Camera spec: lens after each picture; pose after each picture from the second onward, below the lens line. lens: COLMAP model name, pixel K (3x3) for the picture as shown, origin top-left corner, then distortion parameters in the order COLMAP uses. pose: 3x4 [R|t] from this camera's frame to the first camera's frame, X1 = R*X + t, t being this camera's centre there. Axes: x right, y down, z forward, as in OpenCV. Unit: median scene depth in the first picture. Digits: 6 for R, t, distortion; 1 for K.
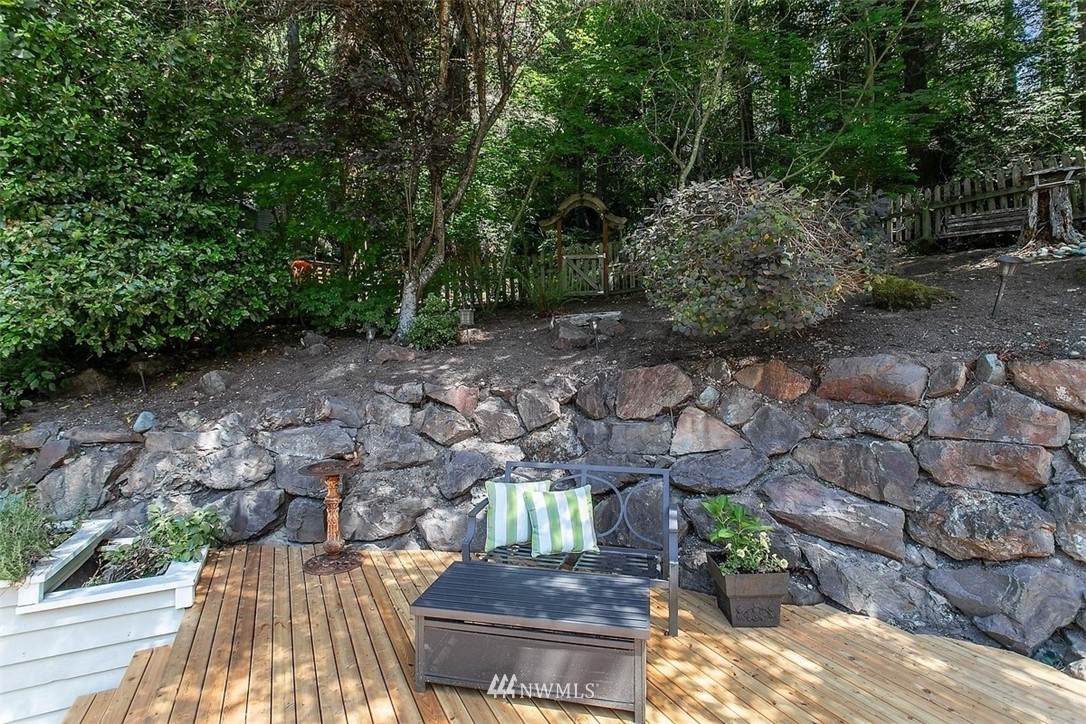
lens RADIAL K [[522.2, 0, 552.9], [0, 522.2, 362.3], [0, 0, 1]] dist [0.003075, 0.001299]
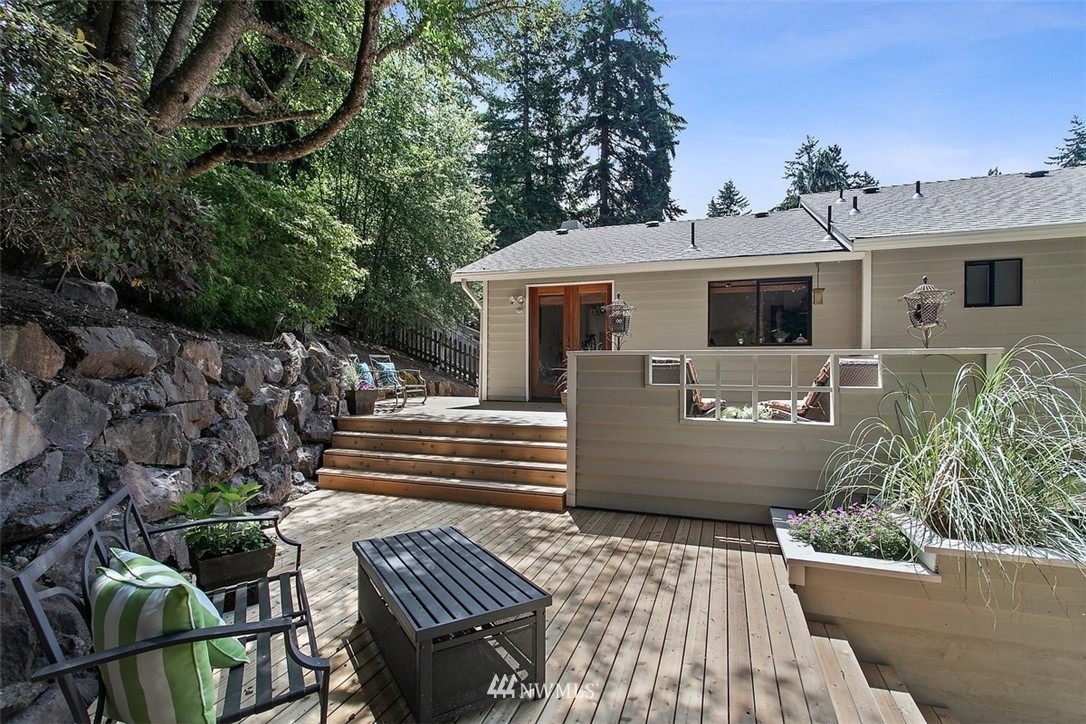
lens RADIAL K [[522.2, 0, 547.0], [0, 522.2, 367.4], [0, 0, 1]] dist [0.003075, 0.001299]
pose [[-0.688004, 0.008788, 0.725654, -0.631585], [-0.000591, 0.999920, -0.012671, 0.073058], [-0.725707, -0.009147, -0.687943, 1.119057]]
